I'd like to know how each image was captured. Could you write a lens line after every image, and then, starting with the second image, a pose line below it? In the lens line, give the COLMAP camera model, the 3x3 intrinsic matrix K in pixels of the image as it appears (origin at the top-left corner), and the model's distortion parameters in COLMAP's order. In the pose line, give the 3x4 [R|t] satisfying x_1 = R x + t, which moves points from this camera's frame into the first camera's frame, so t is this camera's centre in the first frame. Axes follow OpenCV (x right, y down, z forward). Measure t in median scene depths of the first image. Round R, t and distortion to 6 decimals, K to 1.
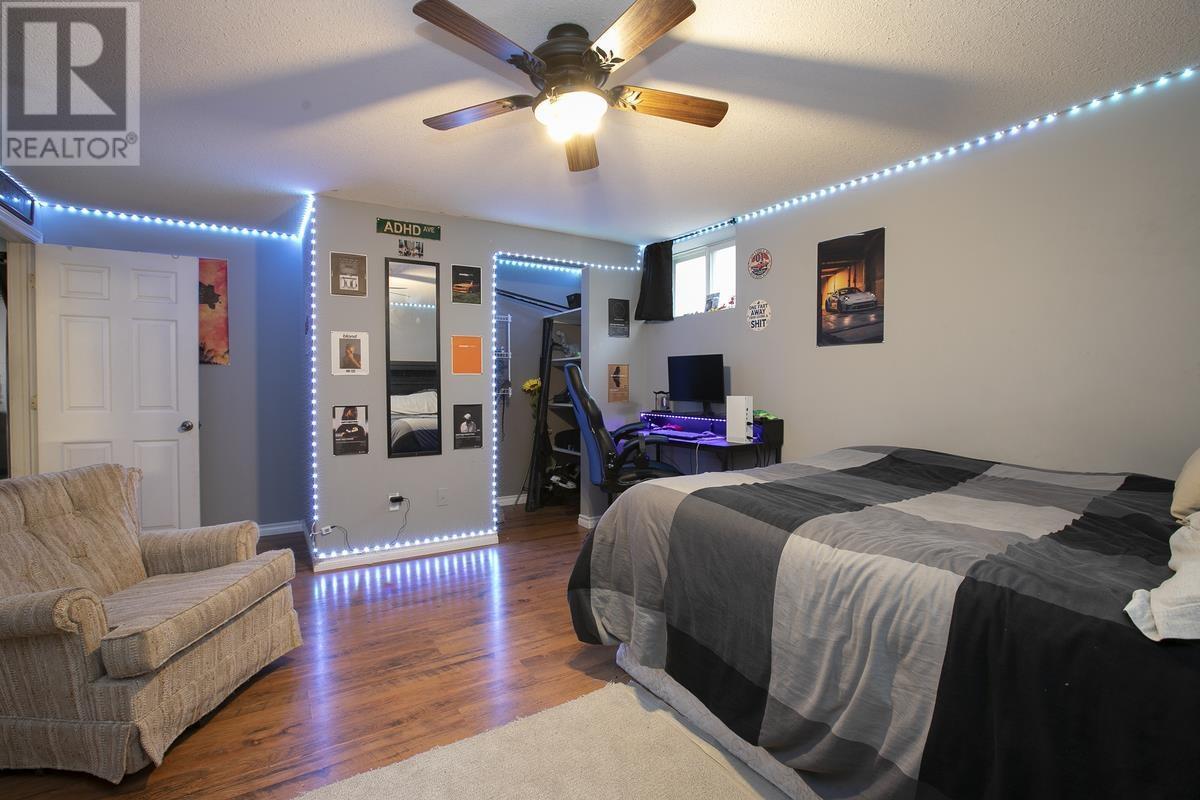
lens RADIAL K [[543.3, 0, 595.2], [0, 543.3, 396.6], [0, 0, 1]] dist [-0.027437, 0.000301]
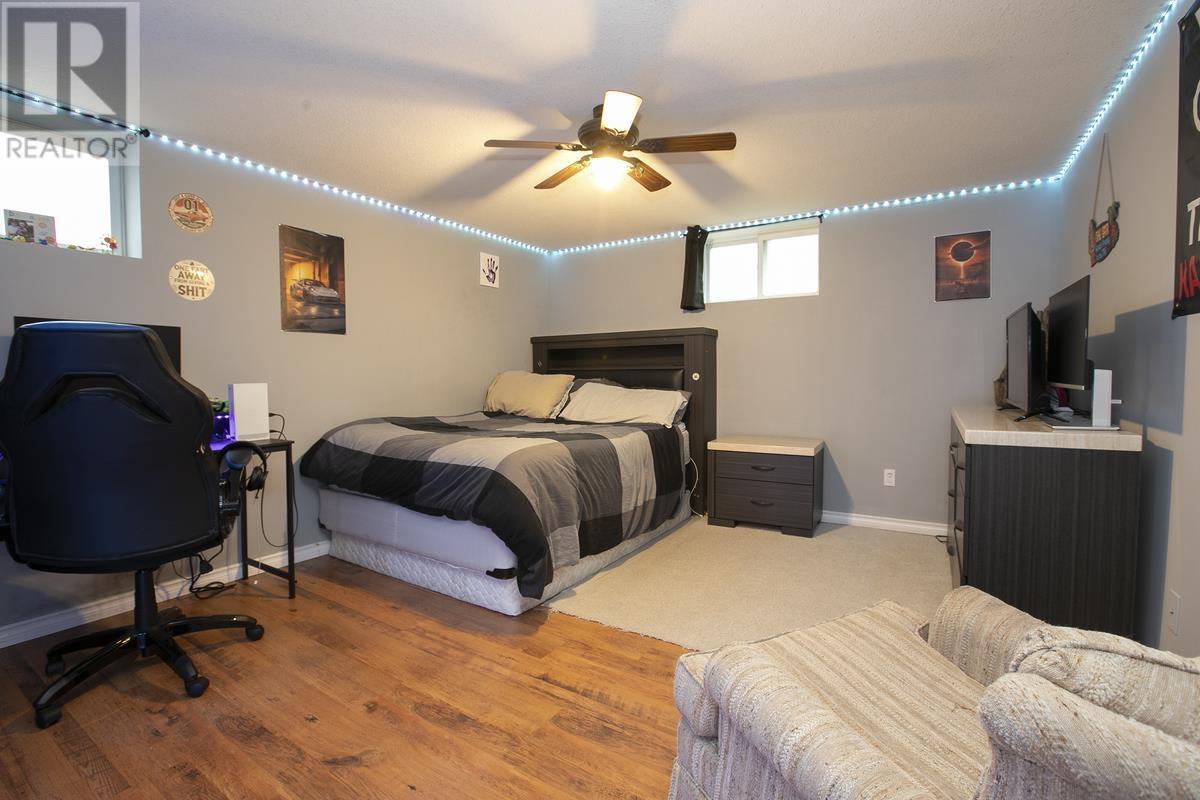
lens RADIAL K [[543.3, 0, 594.4], [0, 543.3, 398.1], [0, 0, 1]] dist [-0.027437, 0.000301]
pose [[-0.421356, -0.040847, 0.905975, -0.757247], [0.026603, 0.997999, 0.057368, -0.012743], [-0.906505, 0.048274, -0.419426, 0.960734]]
